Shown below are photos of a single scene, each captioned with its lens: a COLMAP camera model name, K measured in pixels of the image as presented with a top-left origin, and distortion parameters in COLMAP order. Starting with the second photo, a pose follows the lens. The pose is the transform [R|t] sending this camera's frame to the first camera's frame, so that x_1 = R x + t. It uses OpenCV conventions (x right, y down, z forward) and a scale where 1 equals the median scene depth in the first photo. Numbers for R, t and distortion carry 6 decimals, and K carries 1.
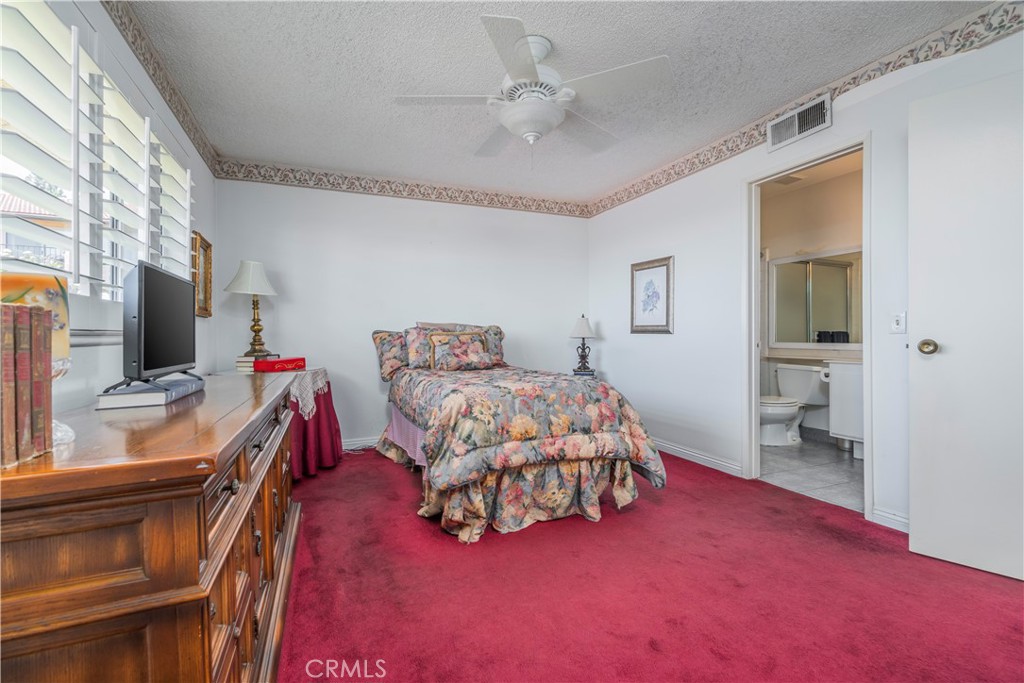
lens RADIAL K [[448.8, 0, 512.0], [0, 448.8, 341.5], [0, 0, 1]] dist [0.000699, 0.000065]
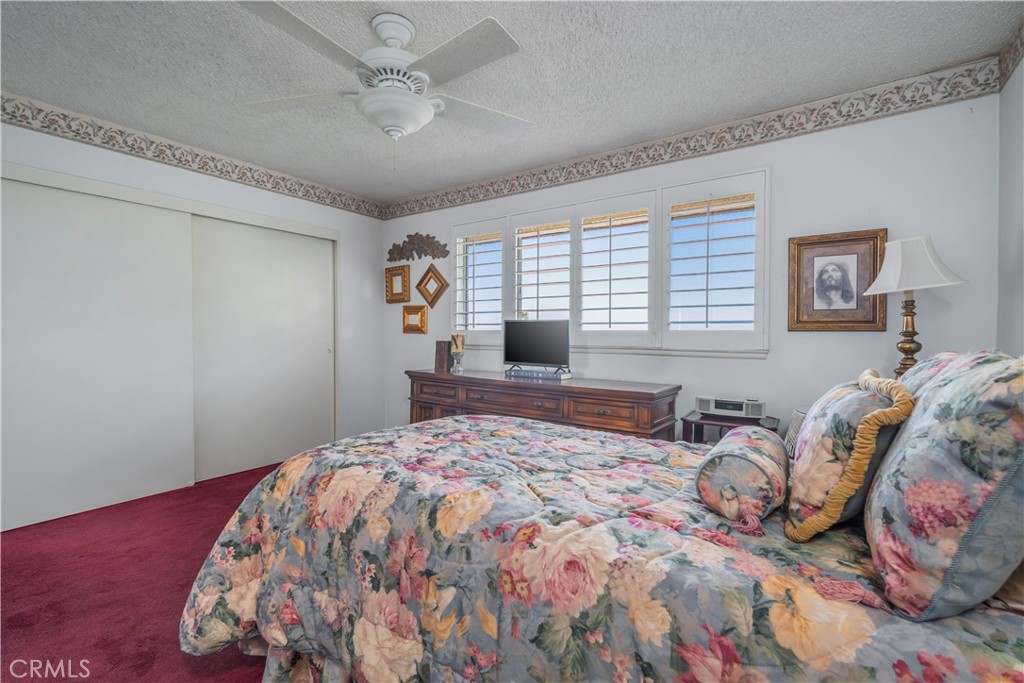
lens RADIAL K [[444.4, 0, 512.0], [0, 444.4, 341.5], [0, 0, 1]] dist [-0.037128, -0.000041]
pose [[-0.846241, -0.007678, -0.532745, 0.279391], [-0.018605, 0.999712, 0.015144, -0.047989], [0.532476, 0.022727, -0.846140, 1.651128]]
